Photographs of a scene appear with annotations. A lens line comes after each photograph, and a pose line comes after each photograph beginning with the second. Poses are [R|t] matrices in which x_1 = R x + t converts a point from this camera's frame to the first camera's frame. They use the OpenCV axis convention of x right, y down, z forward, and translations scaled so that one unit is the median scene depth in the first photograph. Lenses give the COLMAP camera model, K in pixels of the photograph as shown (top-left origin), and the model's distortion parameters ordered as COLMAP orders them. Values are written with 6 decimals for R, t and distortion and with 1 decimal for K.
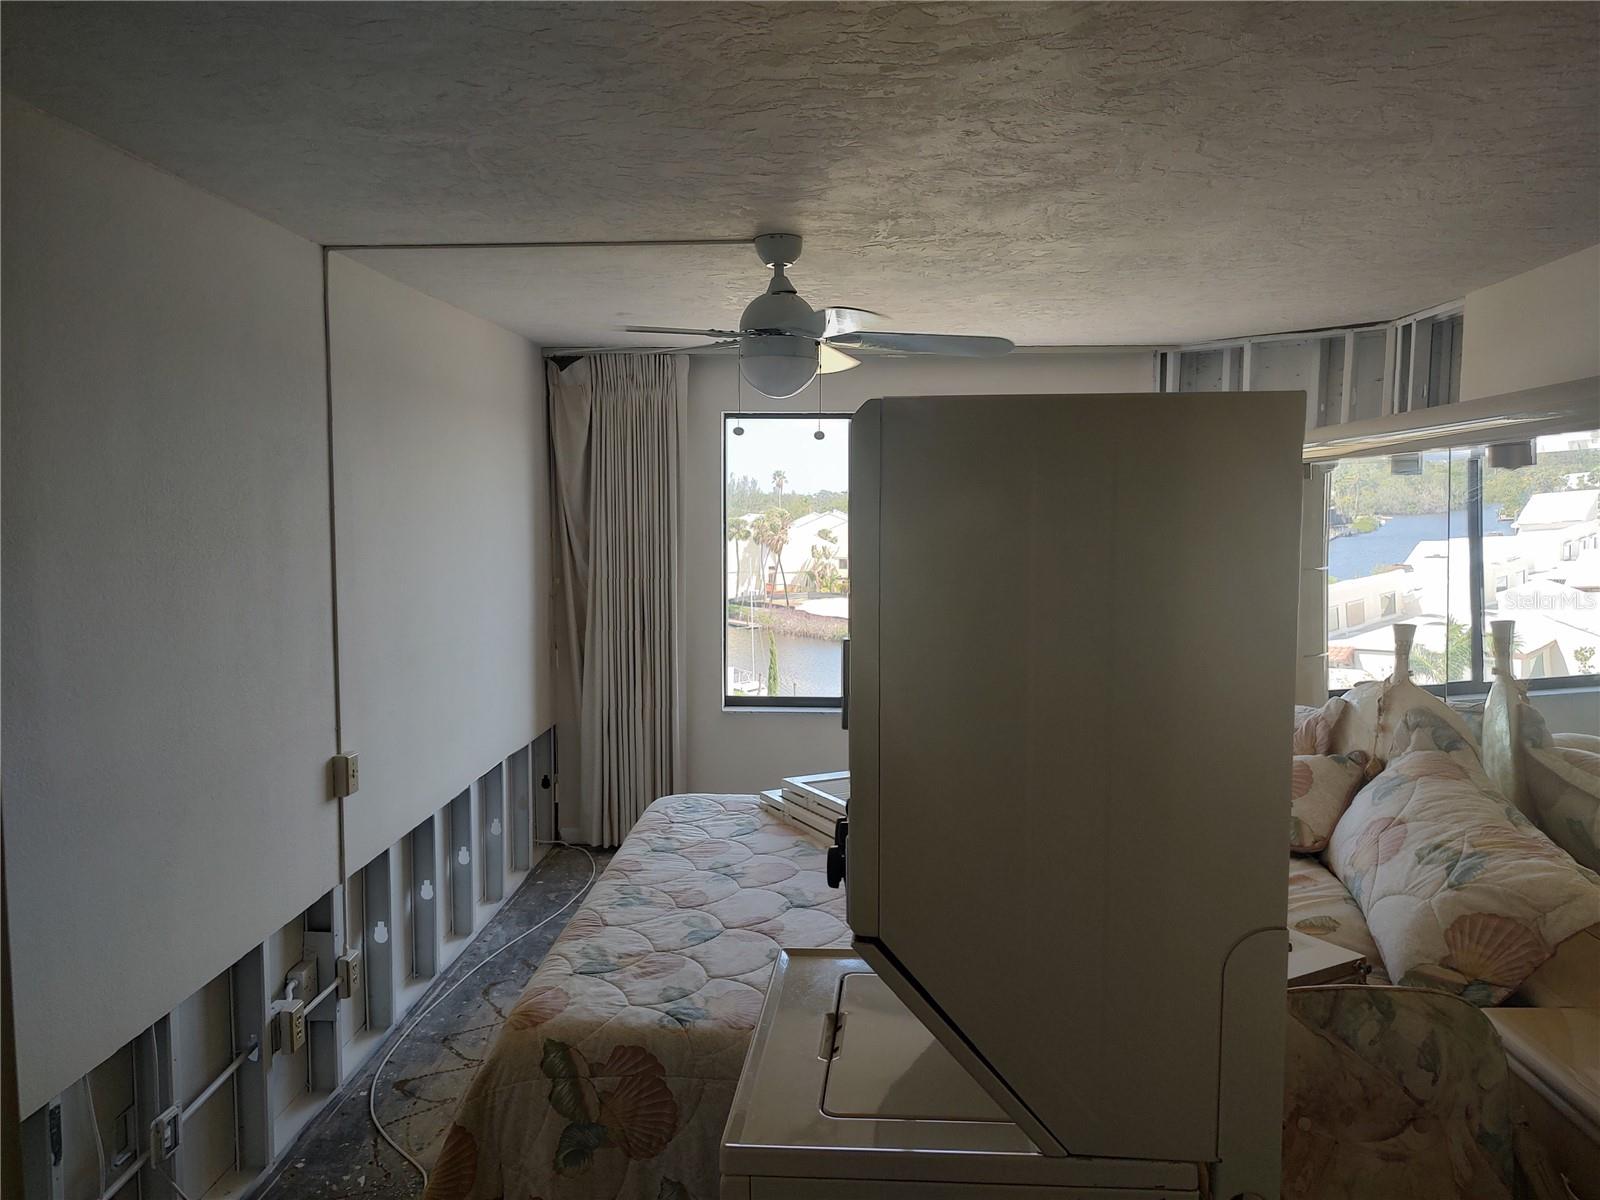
lens RADIAL K [[1152.4, 0, 801.4], [0, 1152.4, 602.1], [0, 0, 1]] dist [-0.001234, 0.000050]
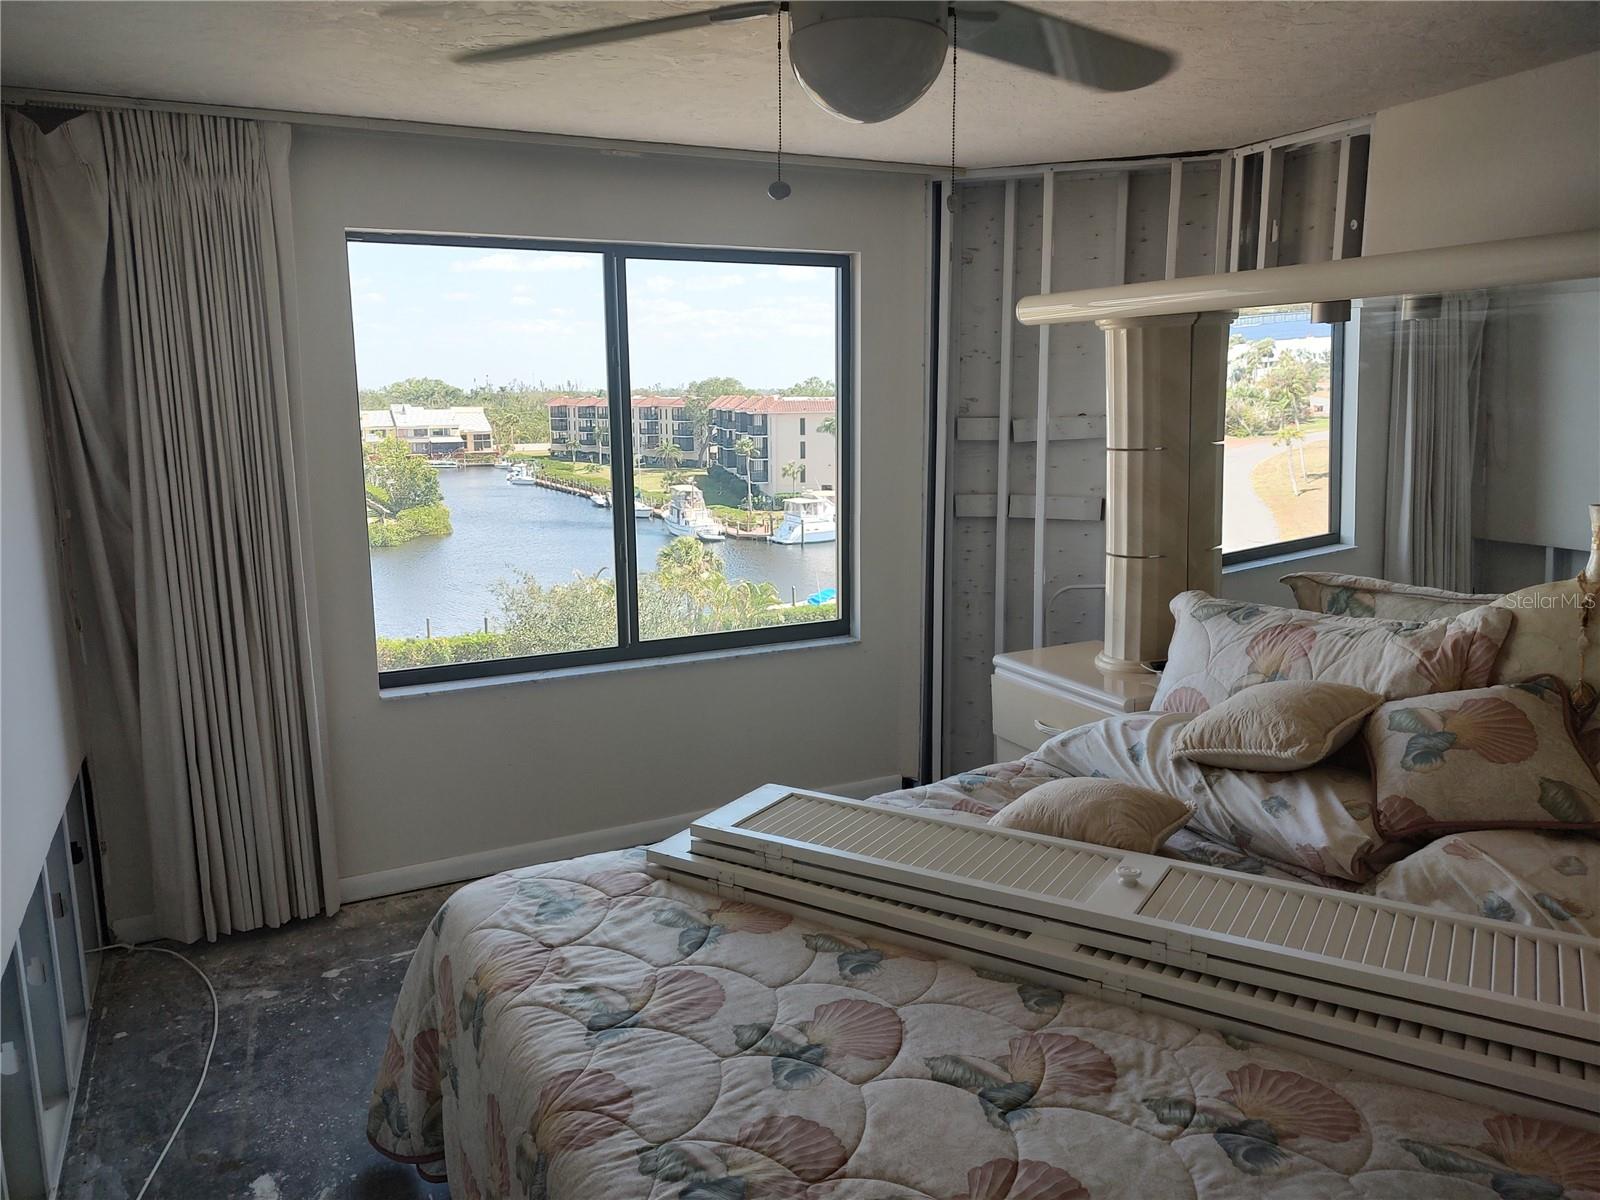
lens RADIAL K [[1152.4, 0, 798.7], [0, 1152.4, 599.4], [0, 0, 1]] dist [-0.001234, 0.000050]
pose [[0.875853, -0.097442, 0.472638, -0.238003], [0.055945, 0.993301, 0.101112, -0.019840], [-0.479325, -0.062117, 0.875437, 0.449559]]
